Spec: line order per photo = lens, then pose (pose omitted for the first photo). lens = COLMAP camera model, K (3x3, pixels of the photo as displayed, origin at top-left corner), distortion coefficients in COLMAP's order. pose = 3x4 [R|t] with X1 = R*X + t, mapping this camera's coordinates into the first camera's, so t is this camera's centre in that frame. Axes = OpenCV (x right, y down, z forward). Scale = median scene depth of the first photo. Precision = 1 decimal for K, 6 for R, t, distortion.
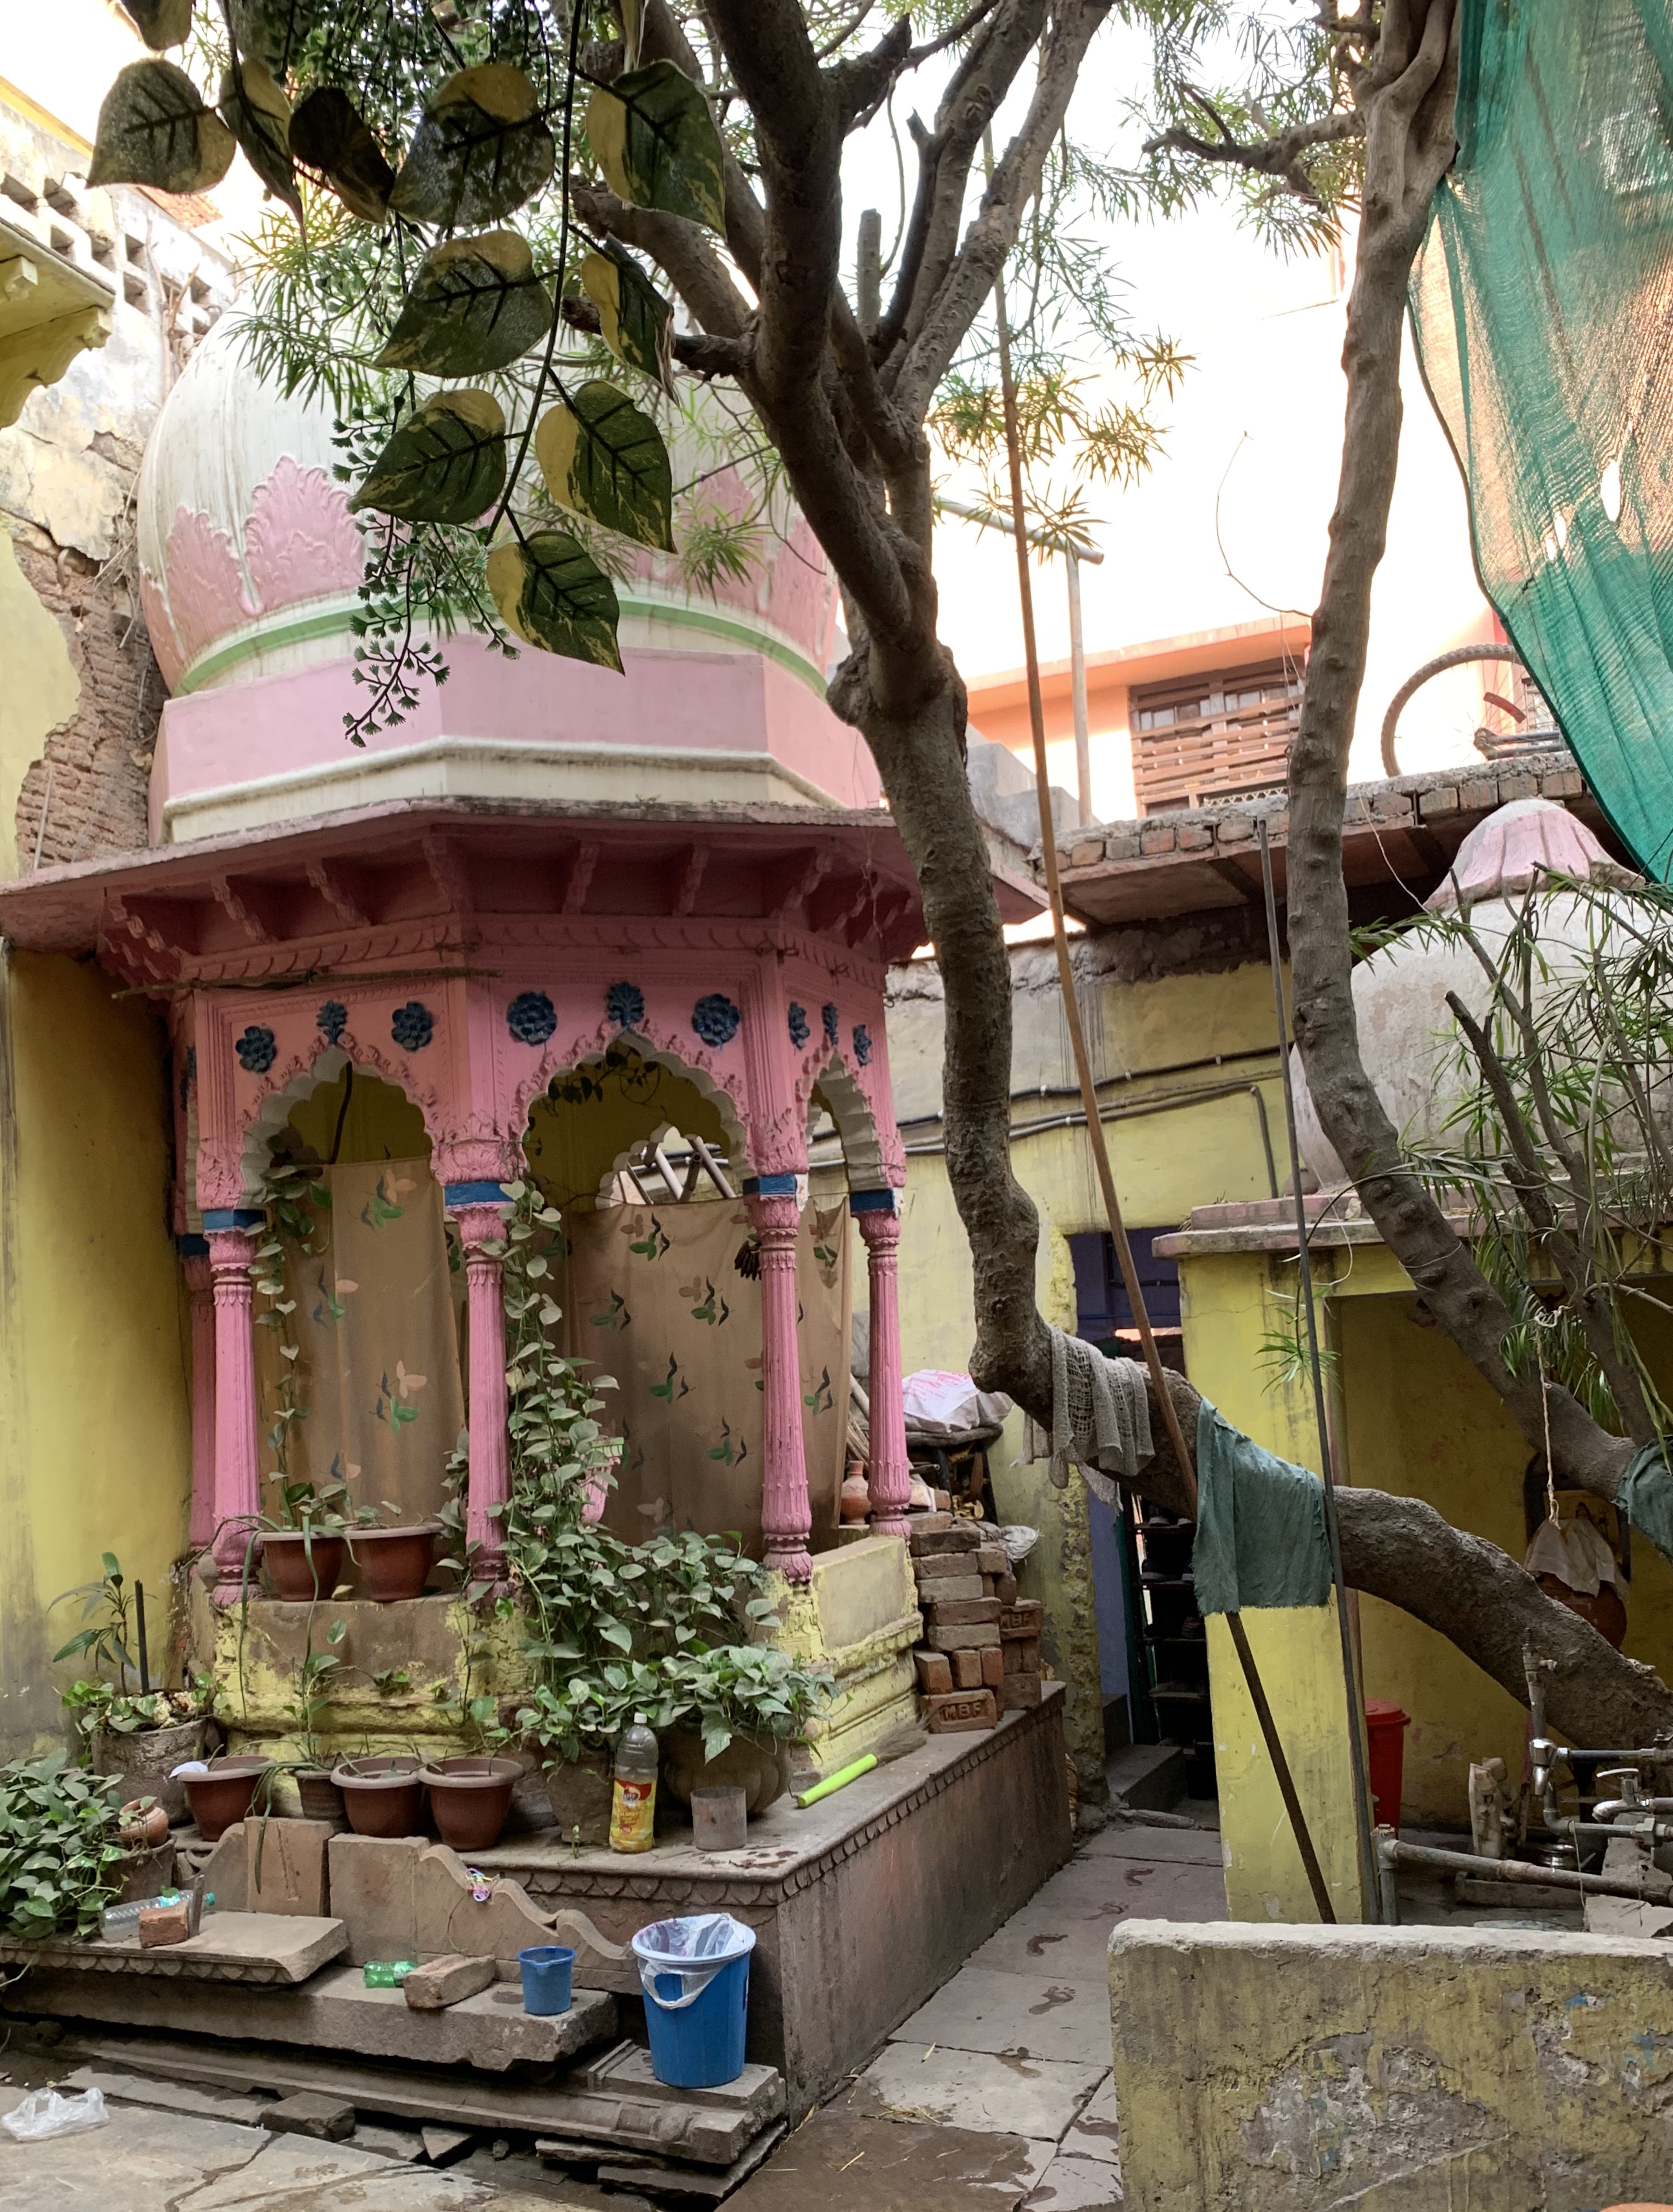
lens RADIAL K [[1965.2, 0, 709.8], [0, 1965.2, 1278.7], [0, 0, 1]] dist [0.179244, -0.511302]
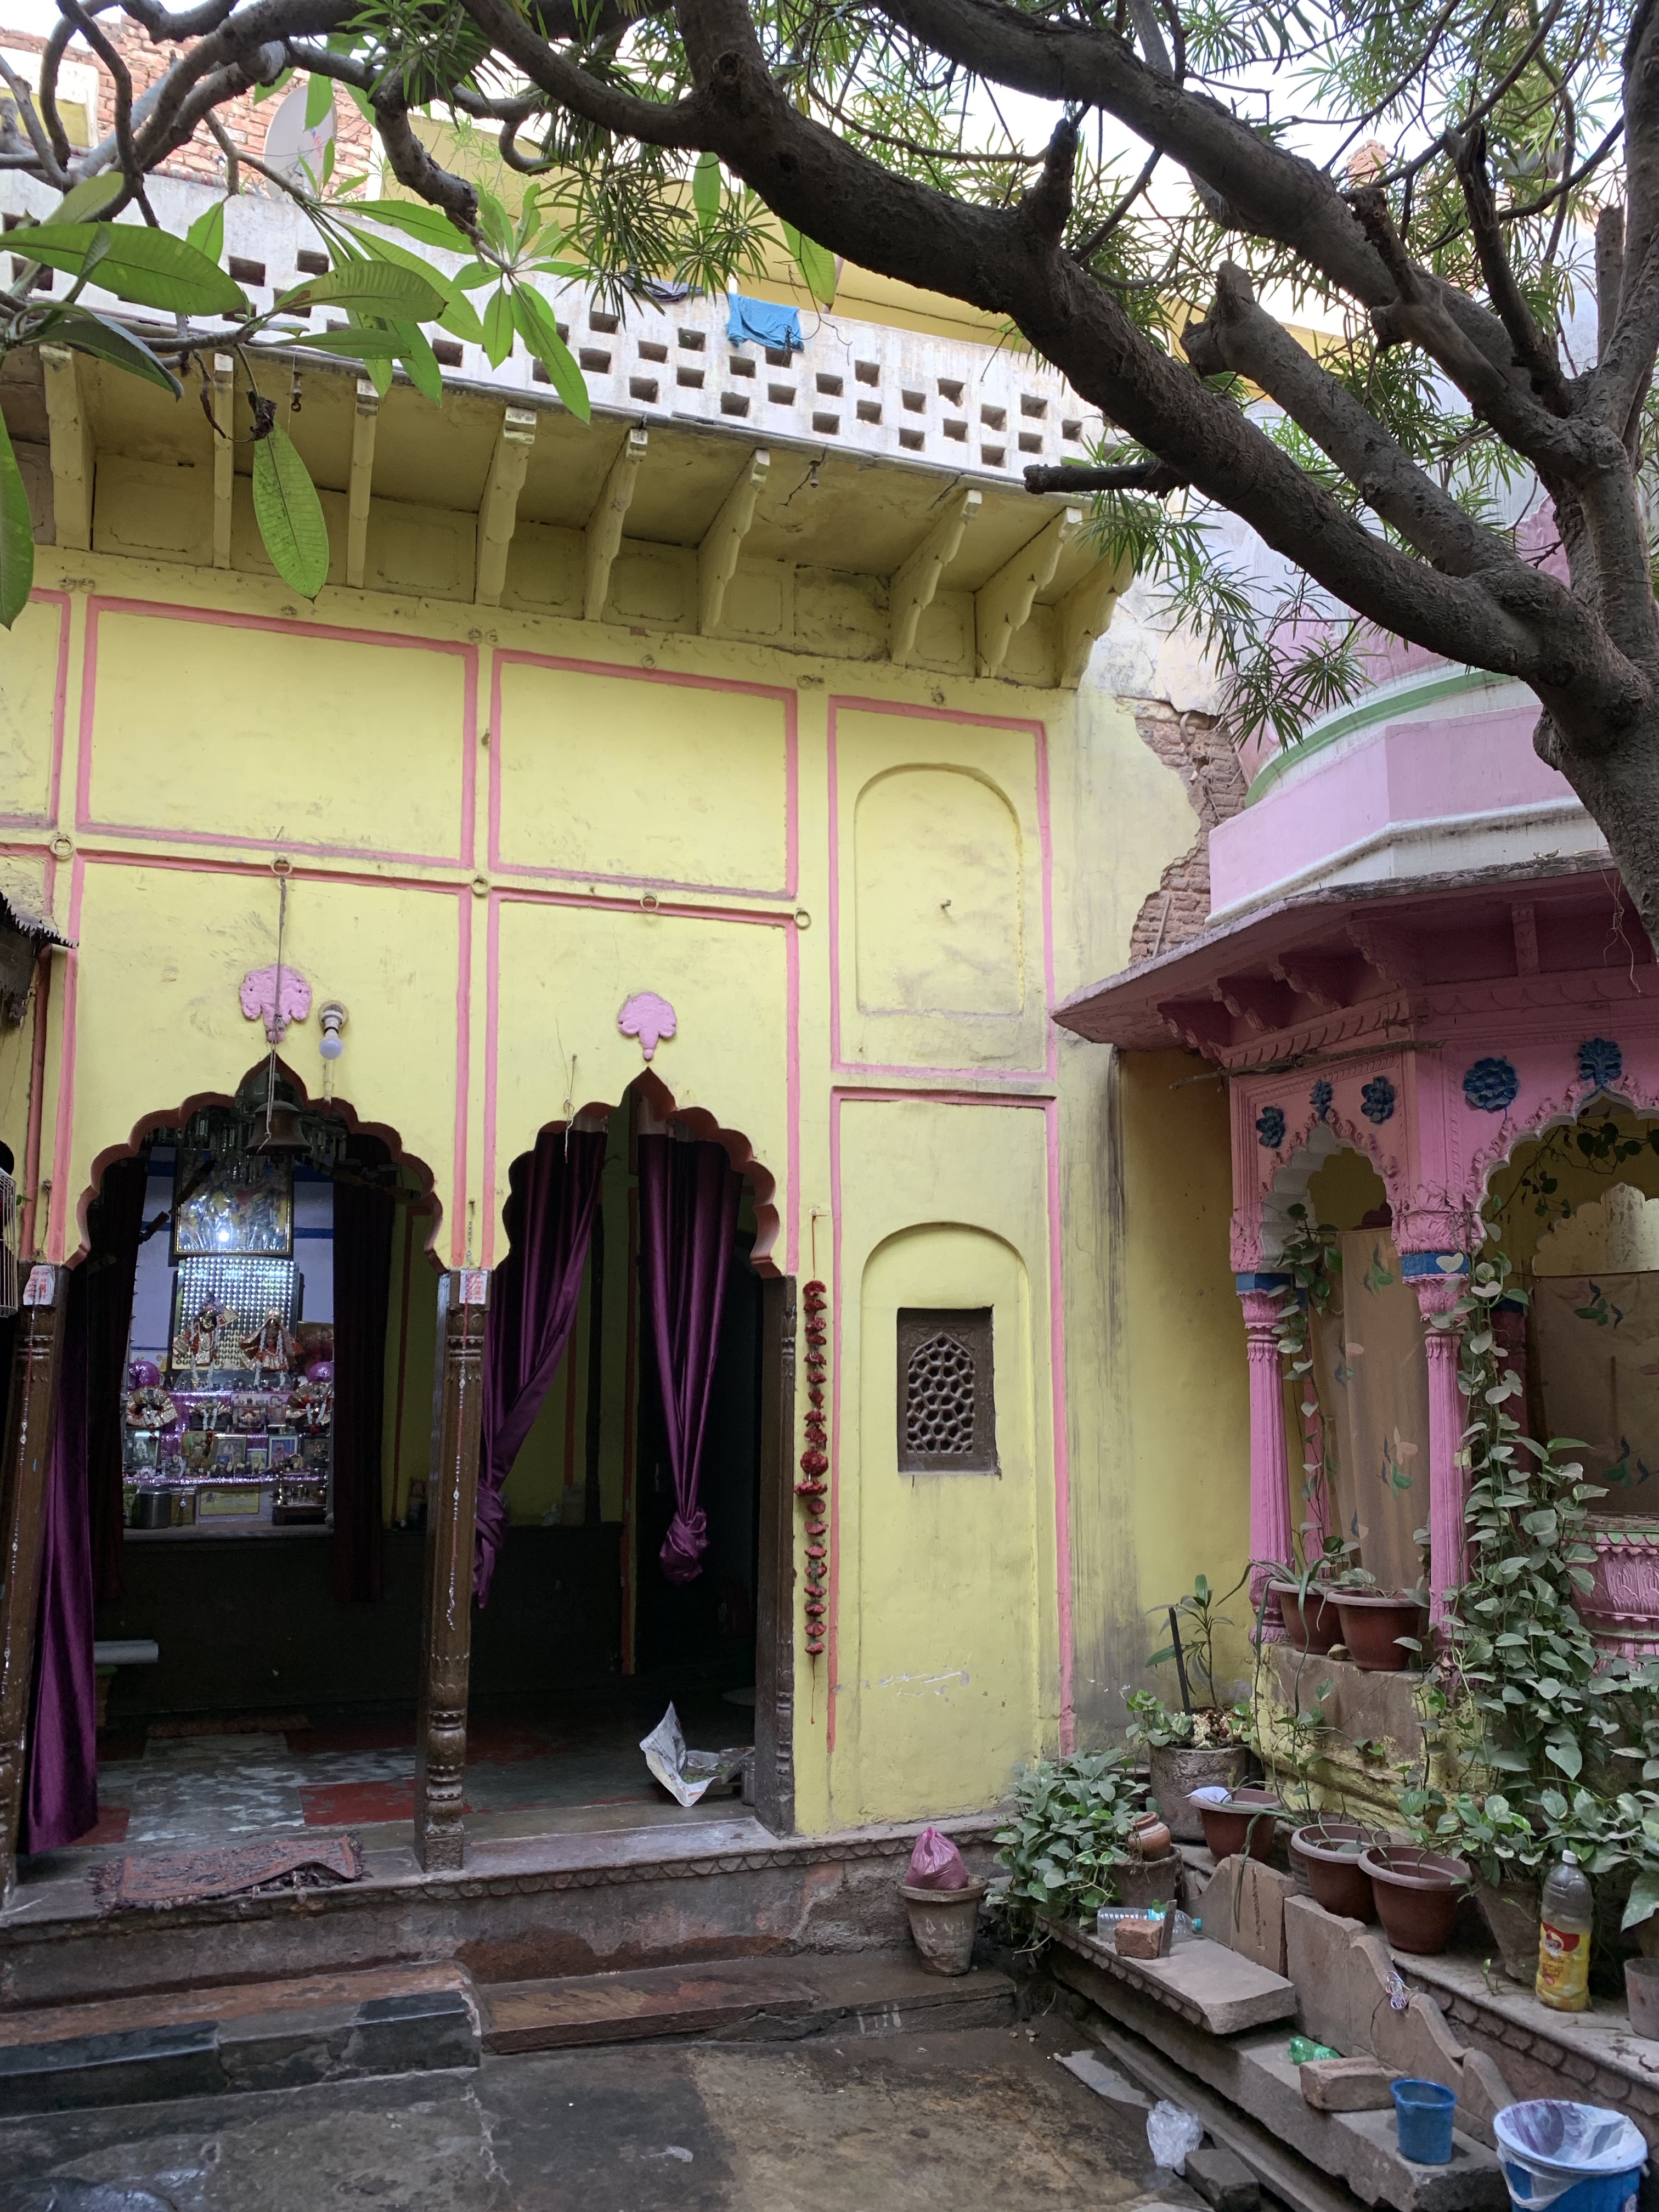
lens RADIAL K [[1682.7, 0, 832.4], [0, 1682.7, 1105.8], [0, 0, 1]] dist [0.043976, -0.046713]
pose [[0.701358, -0.057872, -0.710456, 0.271764], [-0.012612, 0.995535, -0.093544, -0.037869], [0.712697, 0.074568, 0.697497, 0.179181]]
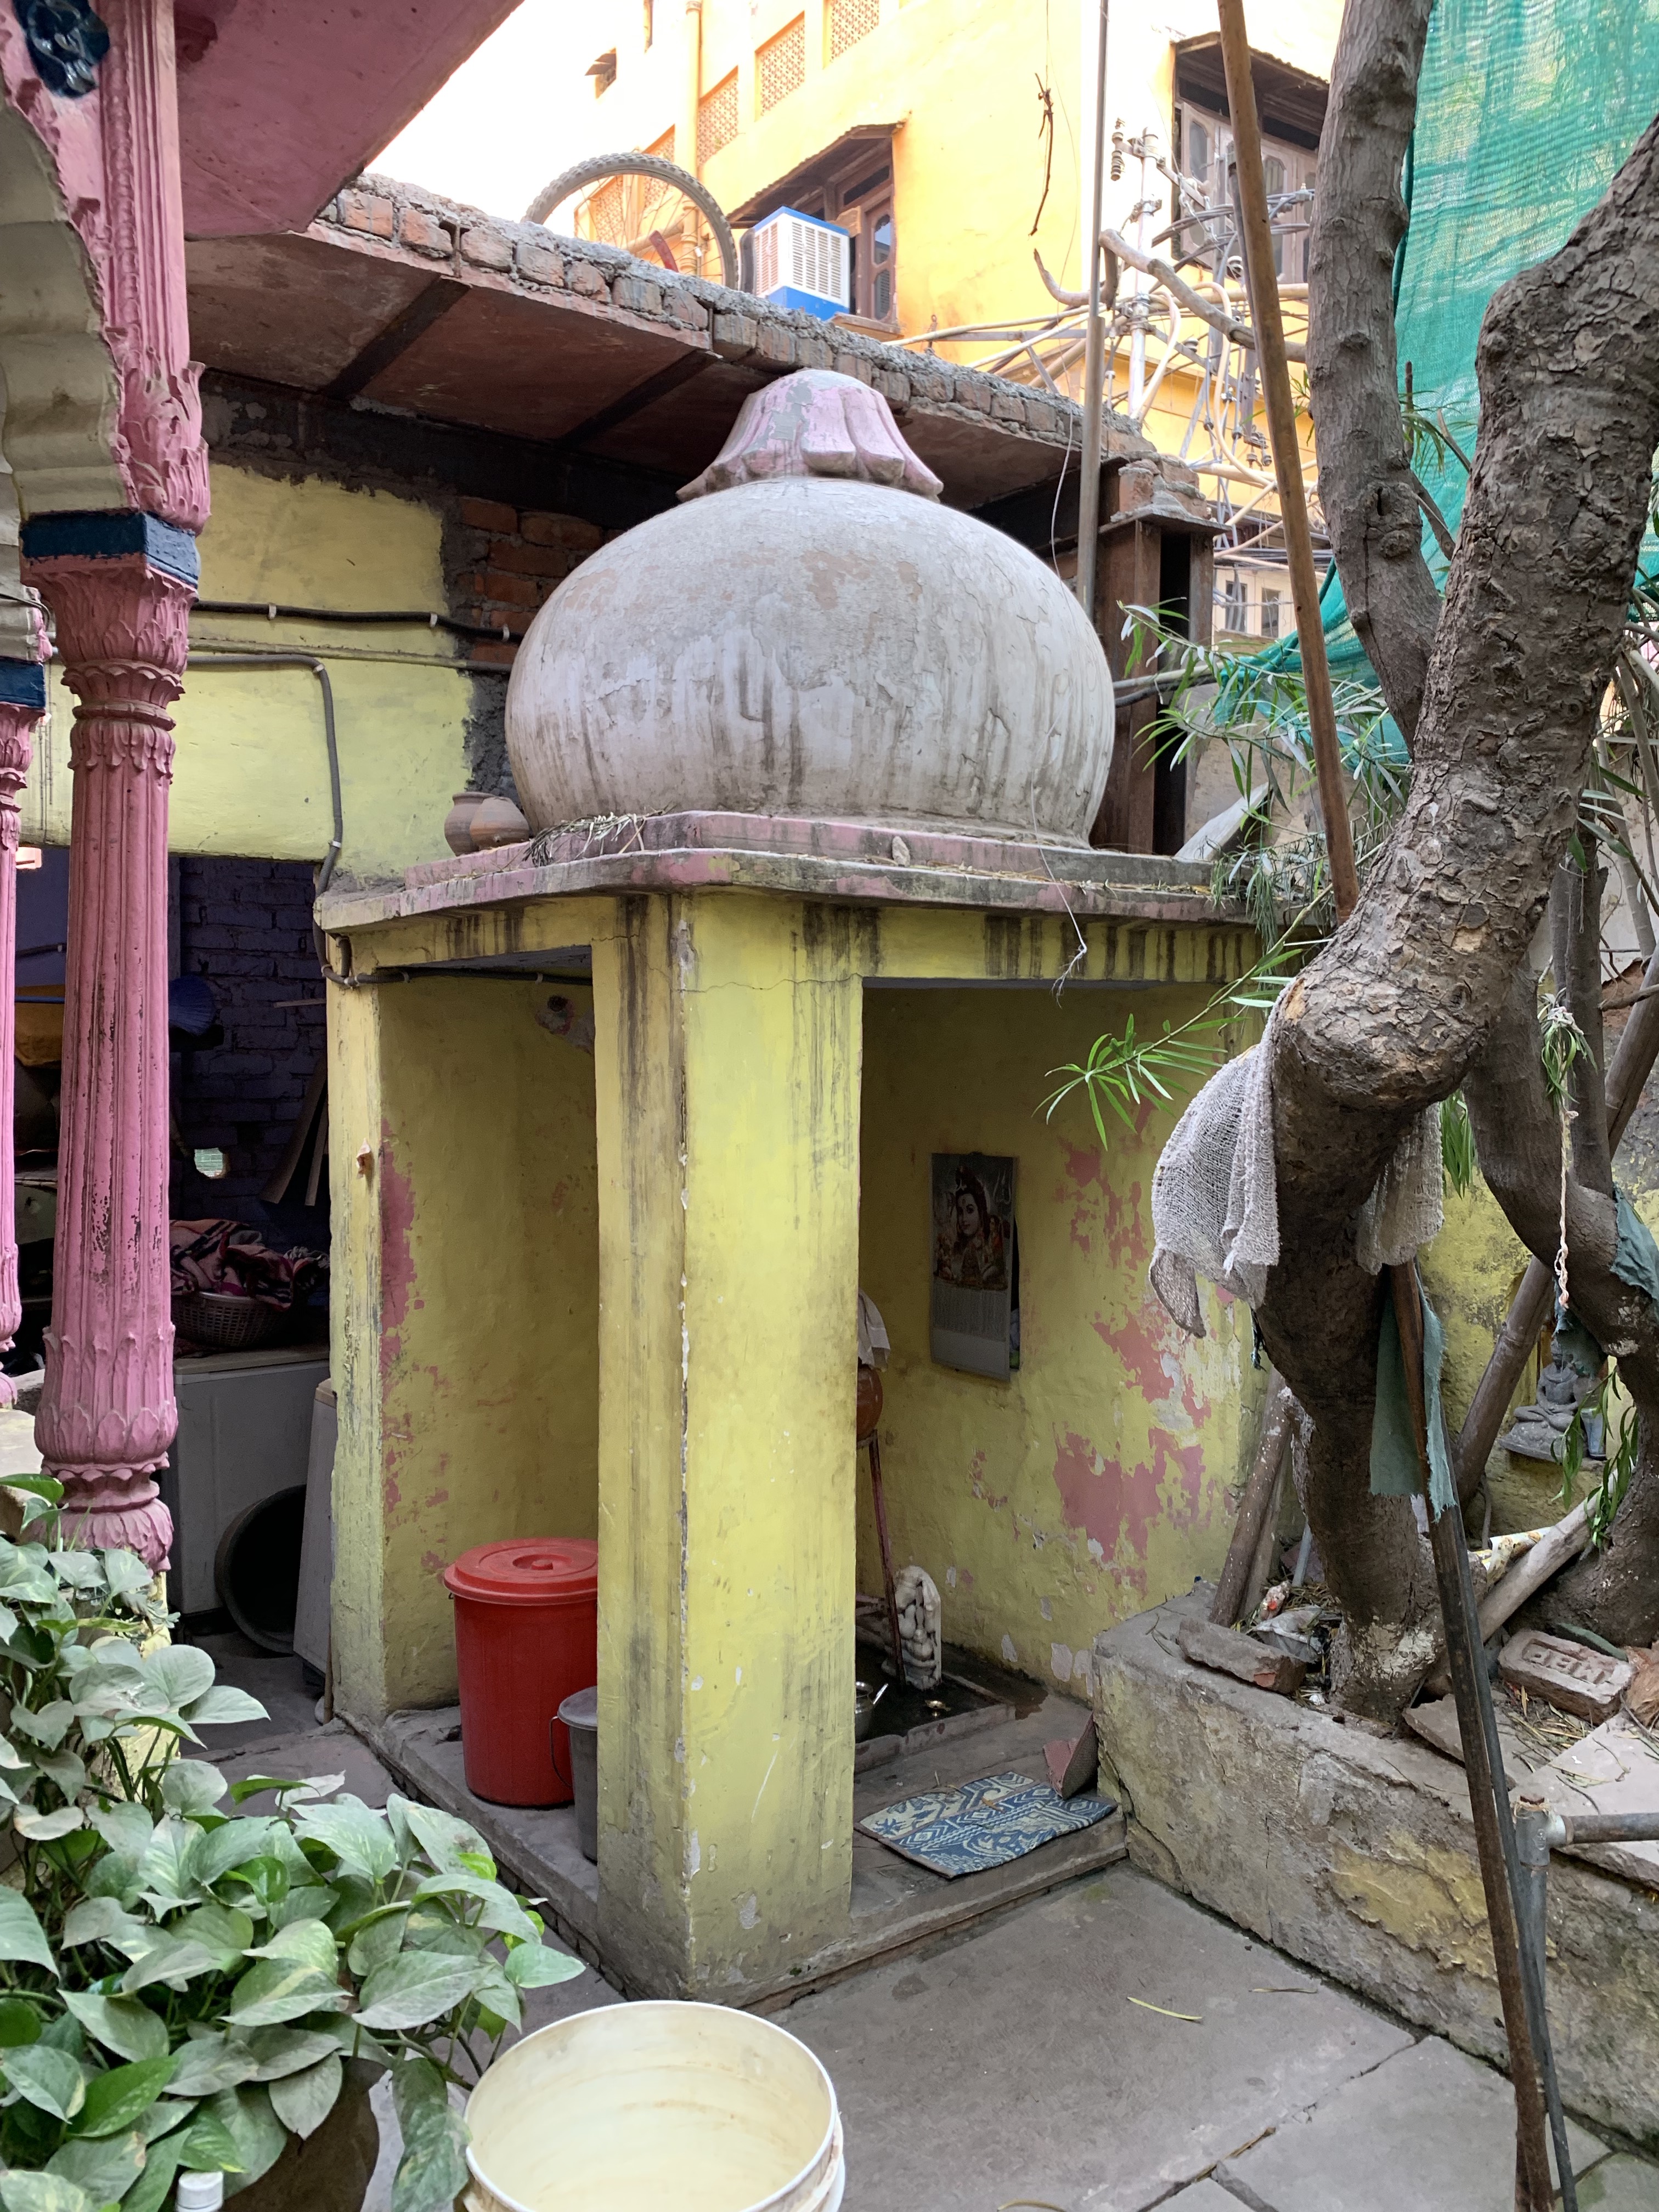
lens RADIAL K [[1682.7, 0, 832.4], [0, 1682.7, 1105.8], [0, 0, 1]] dist [0.043976, -0.046713]
pose [[0.467842, 0.023343, 0.883504, -0.194482], [-0.062909, 0.997995, 0.006945, 0.049222], [-0.881570, -0.058830, 0.468373, 0.739273]]
